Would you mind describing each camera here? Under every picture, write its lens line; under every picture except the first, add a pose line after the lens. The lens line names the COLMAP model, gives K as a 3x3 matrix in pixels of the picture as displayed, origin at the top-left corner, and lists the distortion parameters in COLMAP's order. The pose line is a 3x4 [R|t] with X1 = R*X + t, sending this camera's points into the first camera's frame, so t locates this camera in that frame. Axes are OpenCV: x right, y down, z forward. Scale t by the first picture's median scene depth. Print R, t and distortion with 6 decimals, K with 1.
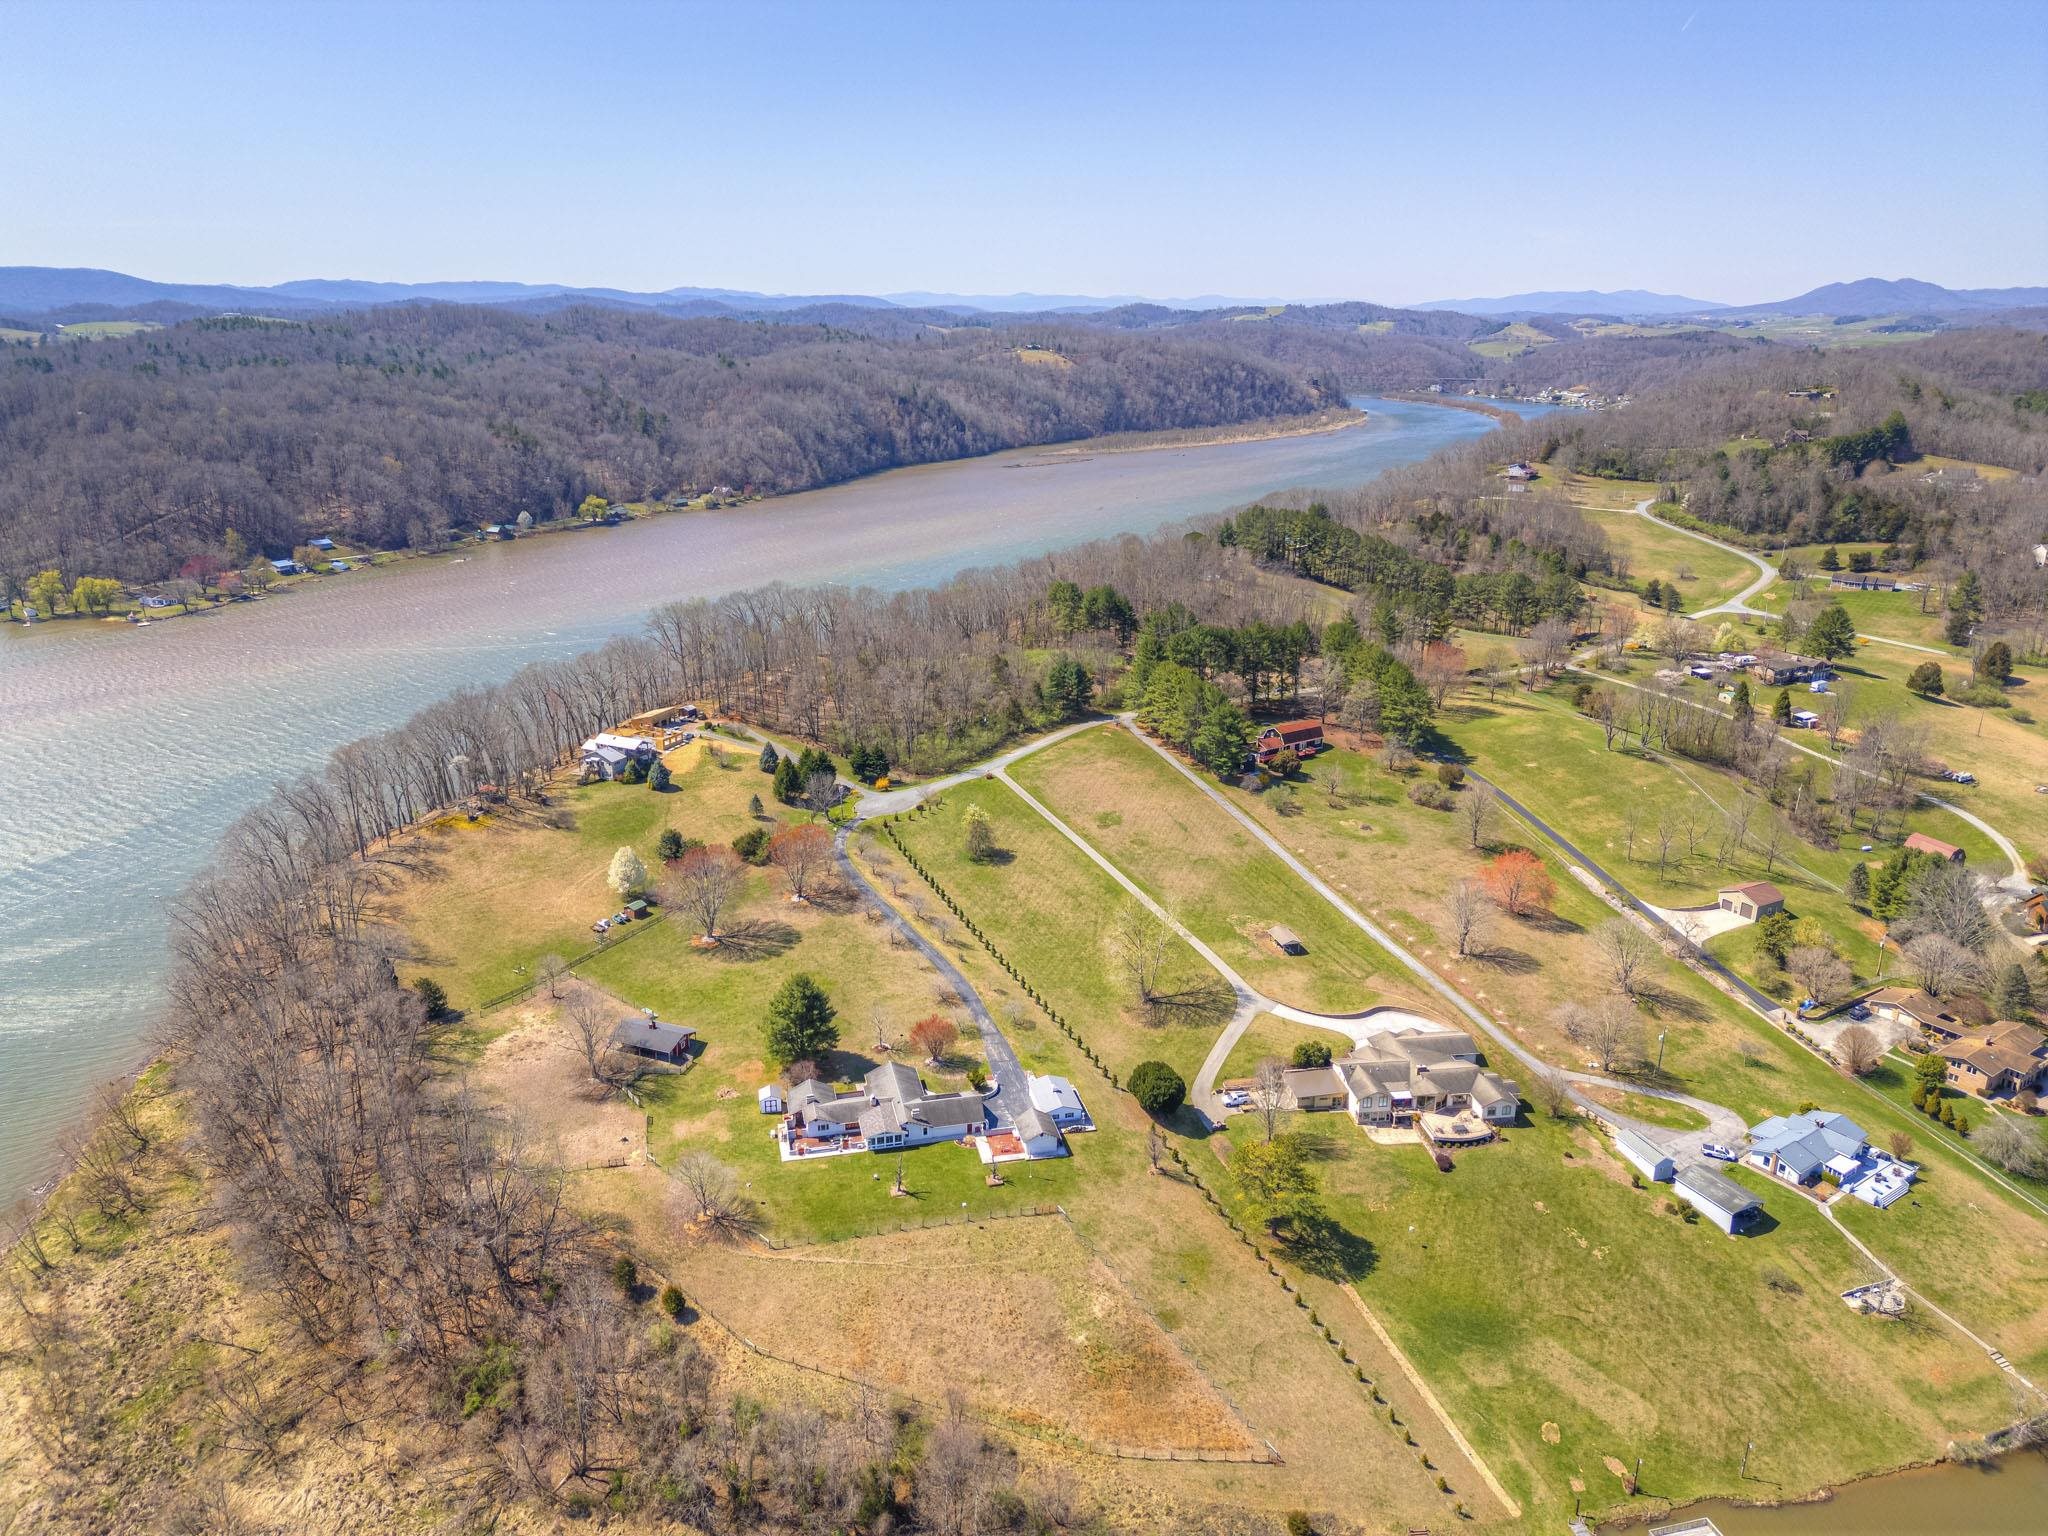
lens RADIAL K [[1438.6, 0, 1026.6], [0, 1438.6, 757.8], [0, 0, 1]] dist [0.074493, -0.063885]
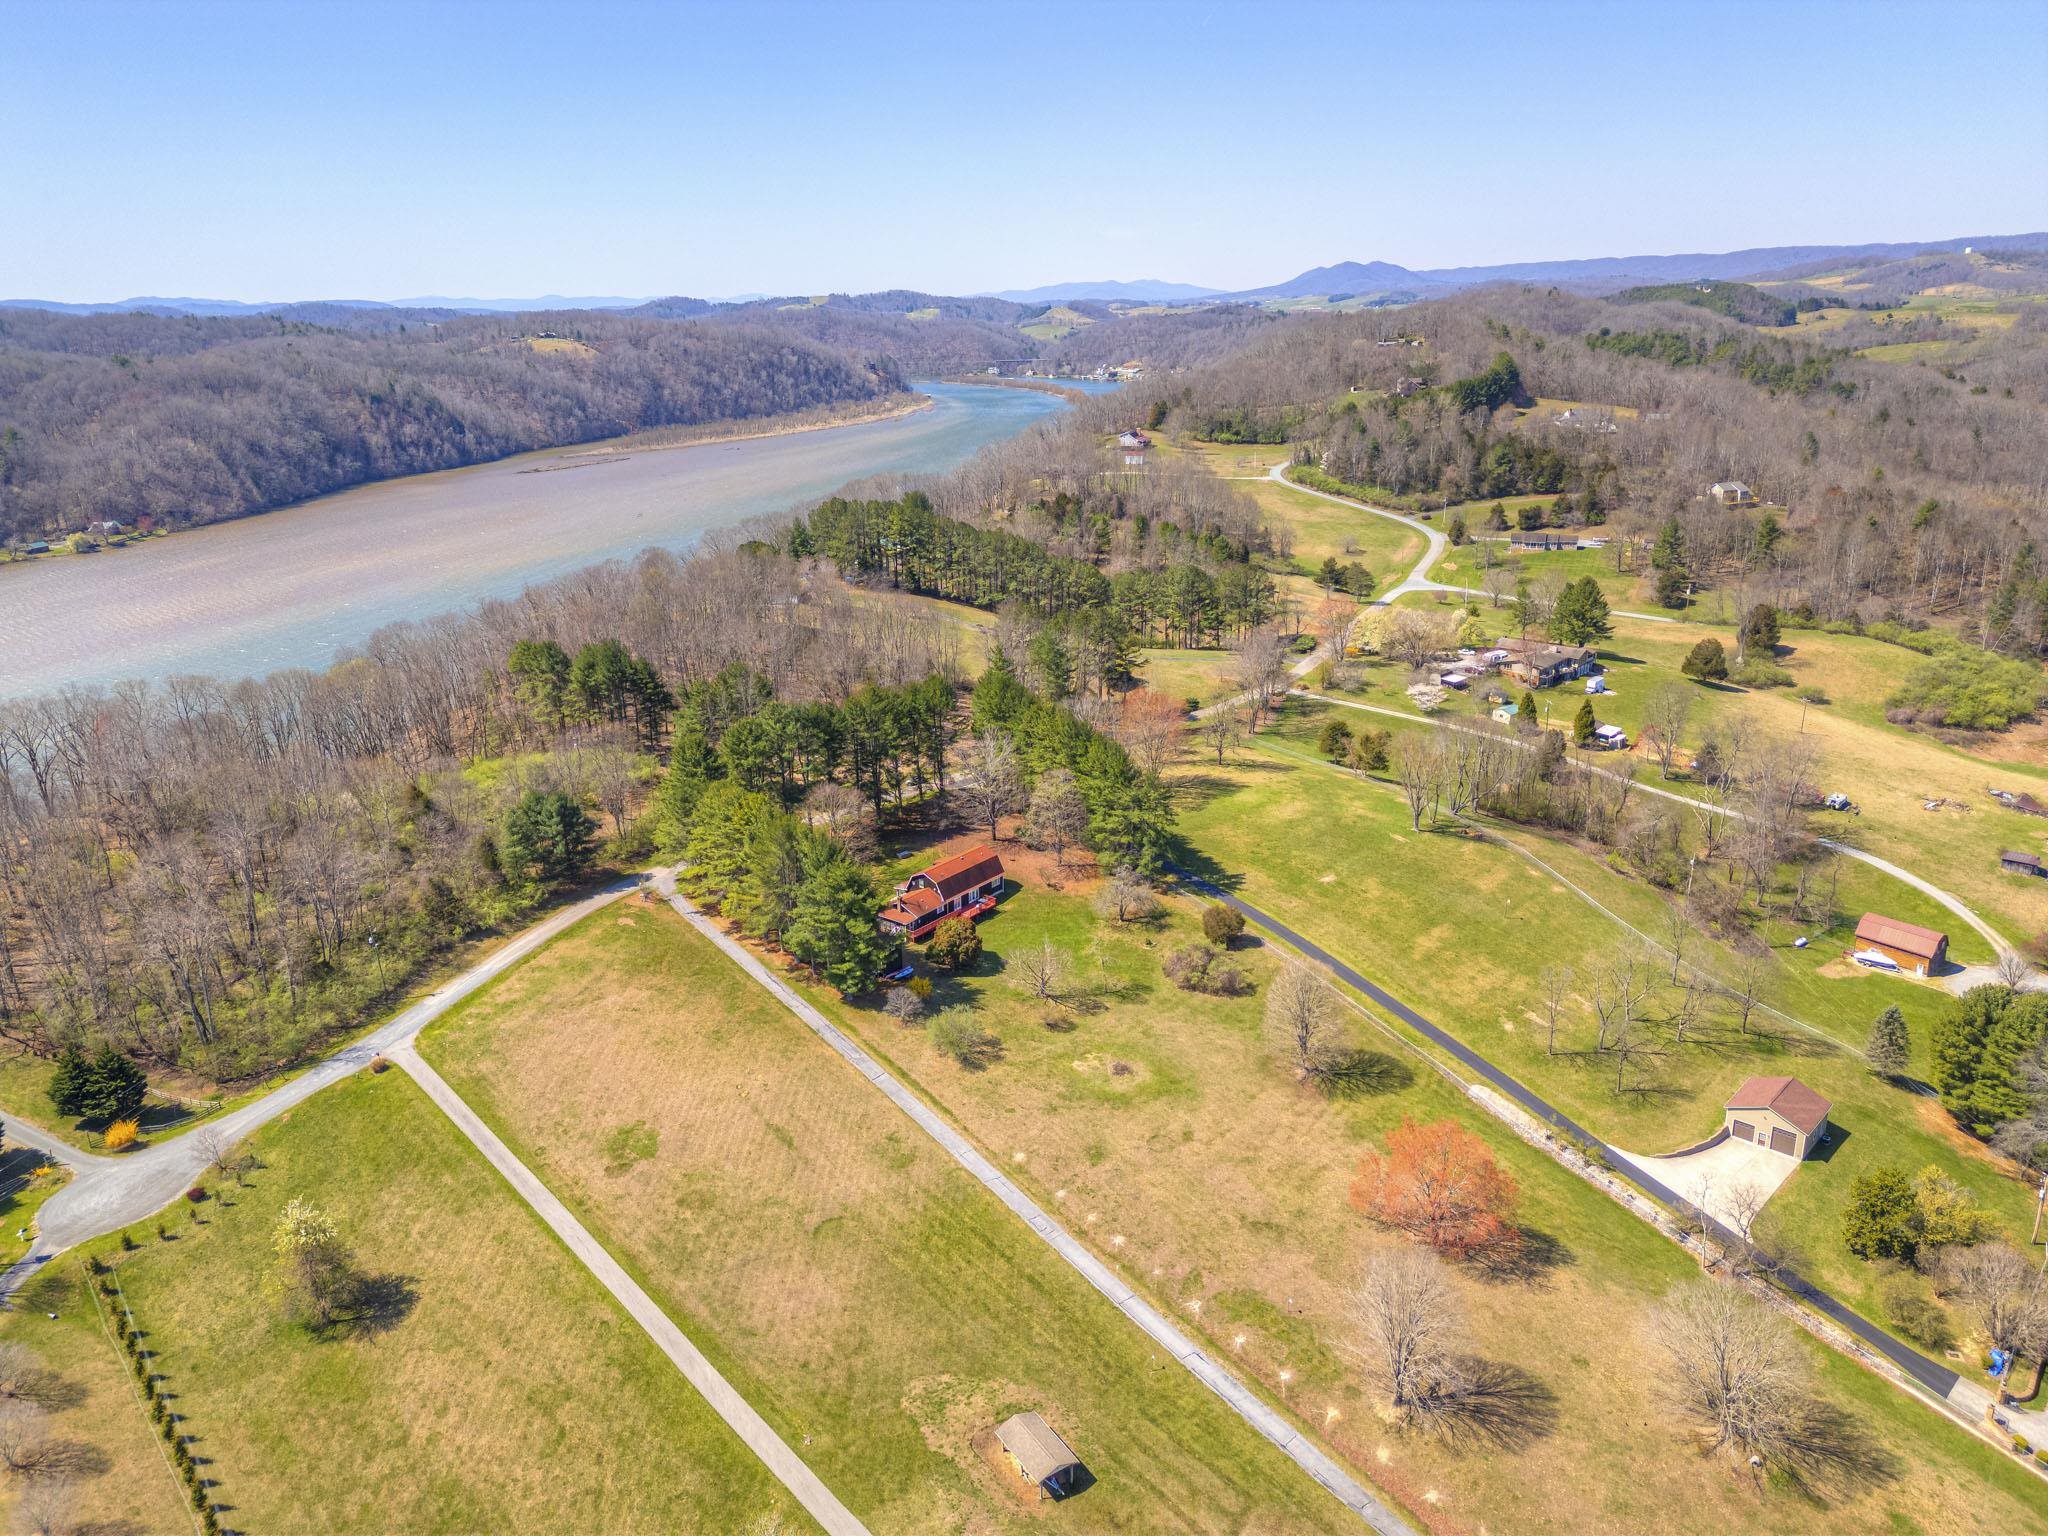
lens RADIAL K [[1438.6, 0, 1026.6], [0, 1438.6, 757.8], [0, 0, 1]] dist [0.074493, -0.063885]
pose [[0.955251, -0.117301, 0.271545, 0.036525], [0.116962, 0.992982, 0.017493, -0.043853], [-0.271692, 0.015050, 0.962267, 0.262171]]
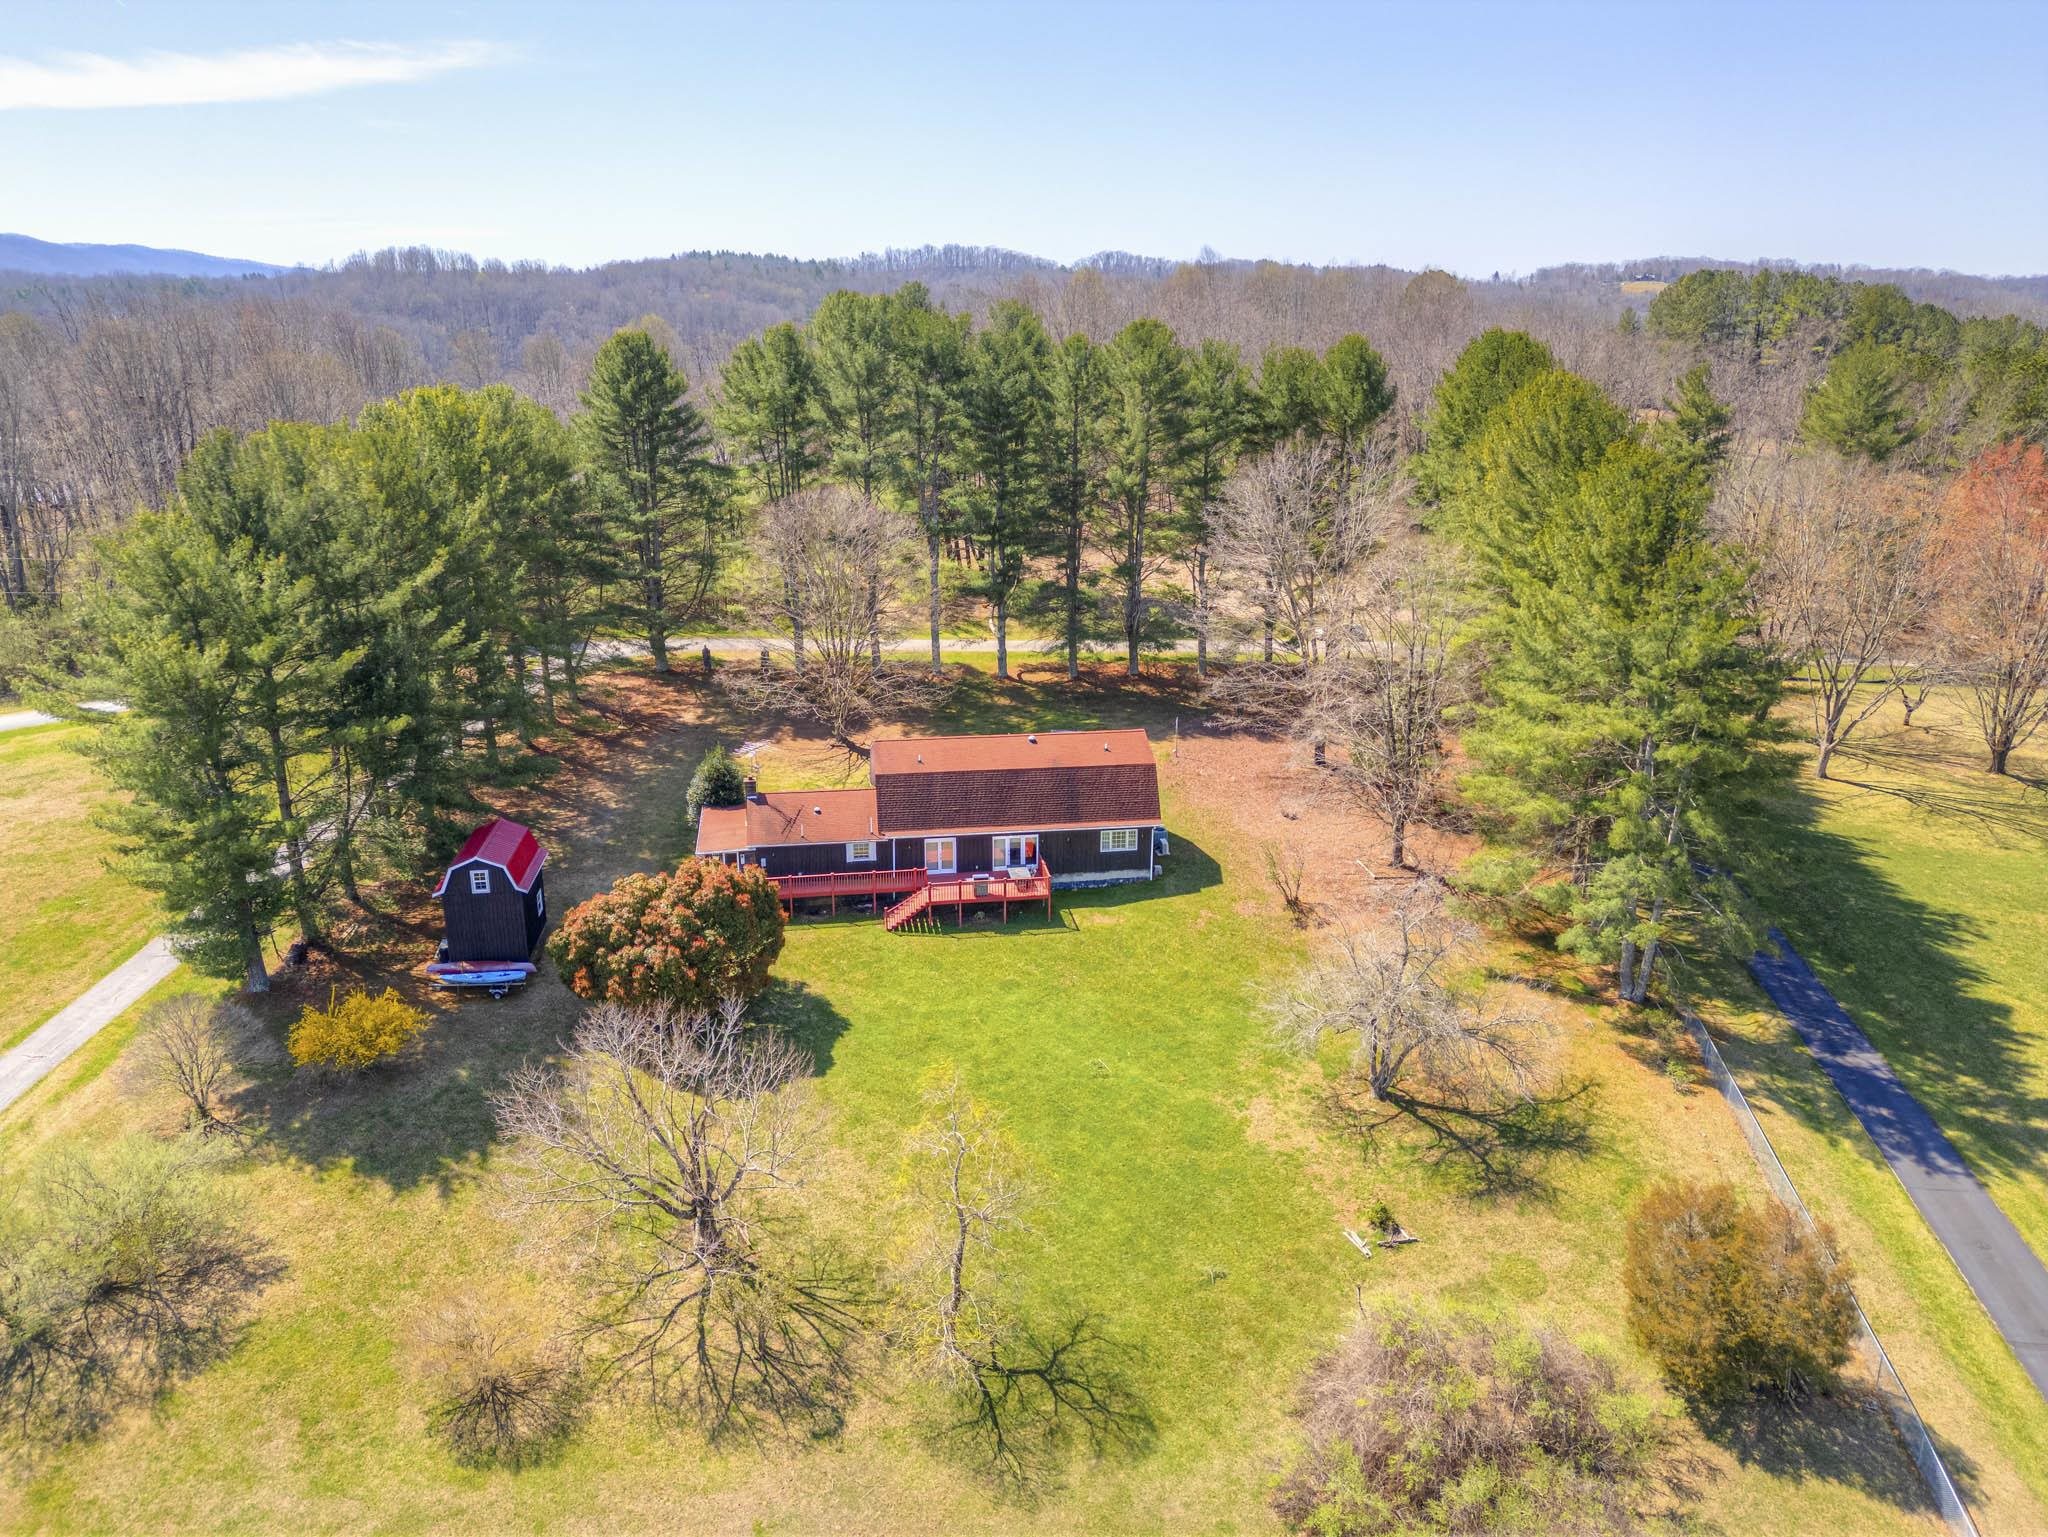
lens RADIAL K [[1438.6, 0, 1026.6], [0, 1438.6, 758.3], [0, 0, 1]] dist [0.074493, -0.063885]
pose [[0.904248, 0.122985, -0.408914, 0.164651], [-0.127614, 0.991694, 0.016064, -0.014717], [0.407493, 0.037657, 0.912432, 0.503545]]
